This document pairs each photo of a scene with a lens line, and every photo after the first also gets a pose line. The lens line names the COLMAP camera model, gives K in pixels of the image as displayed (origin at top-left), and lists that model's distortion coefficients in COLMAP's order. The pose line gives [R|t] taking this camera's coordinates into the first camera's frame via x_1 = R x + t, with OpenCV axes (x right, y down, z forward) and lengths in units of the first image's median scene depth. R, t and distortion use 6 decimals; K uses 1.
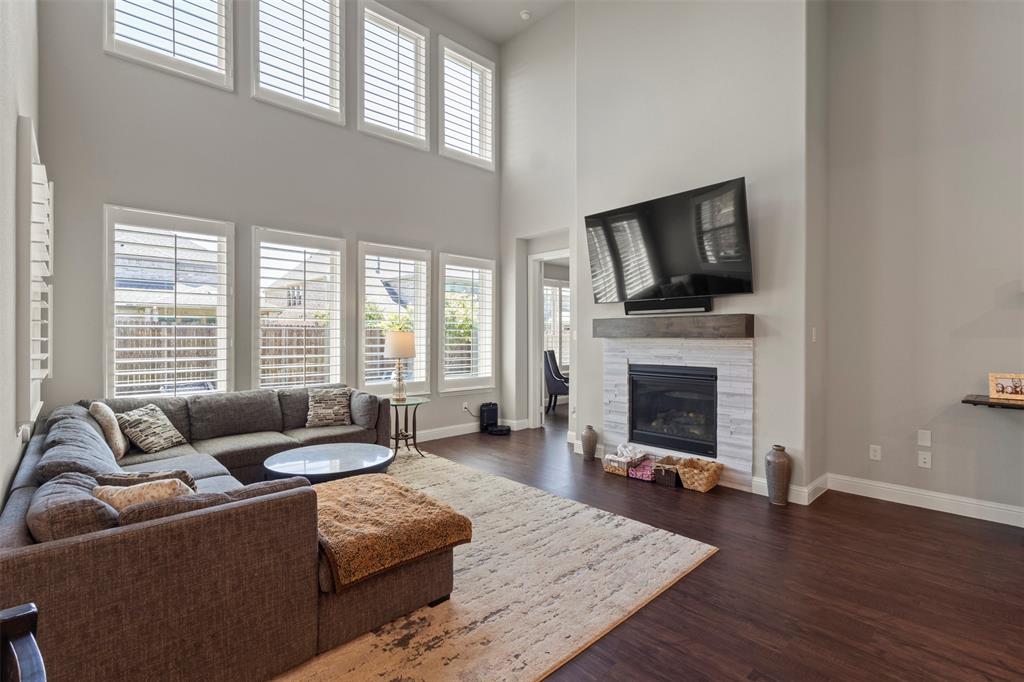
lens RADIAL K [[471.4, 0, 511.3], [0, 471.4, 340.3], [0, 0, 1]] dist [0.003547, 0.000510]
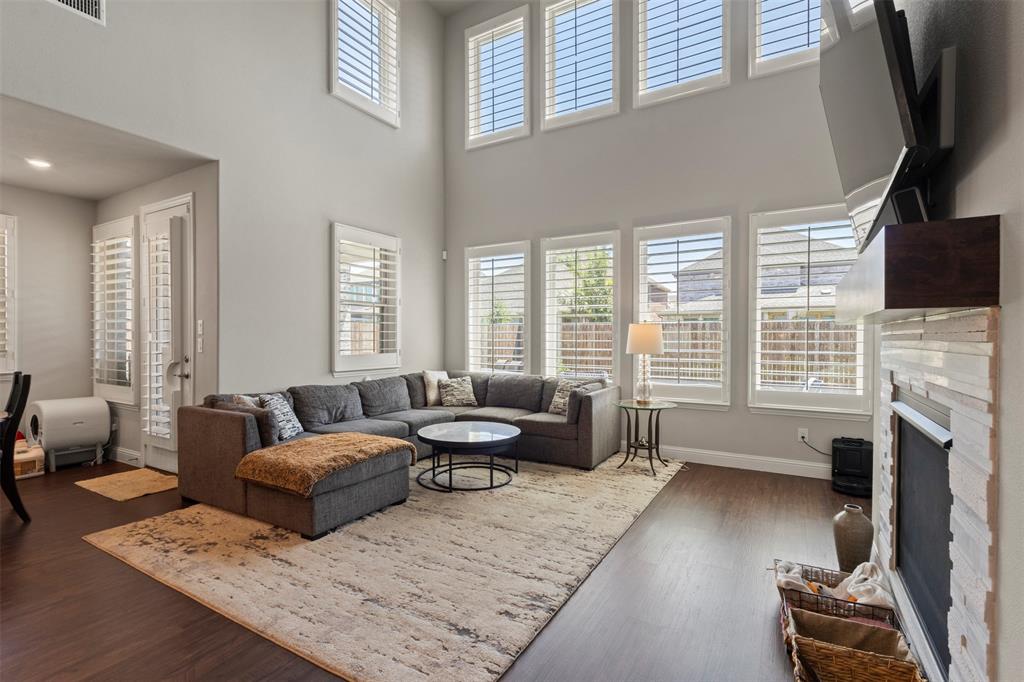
lens RADIAL K [[481.8, 0, 512.0], [0, 481.8, 341.0], [0, 0, 1]] dist [0.019731, 0.000418]
pose [[0.278102, 0.020532, -0.960332, 0.640526], [-0.002844, 0.999785, 0.020552, -0.005952], [0.960547, -0.002984, 0.278101, 0.593729]]
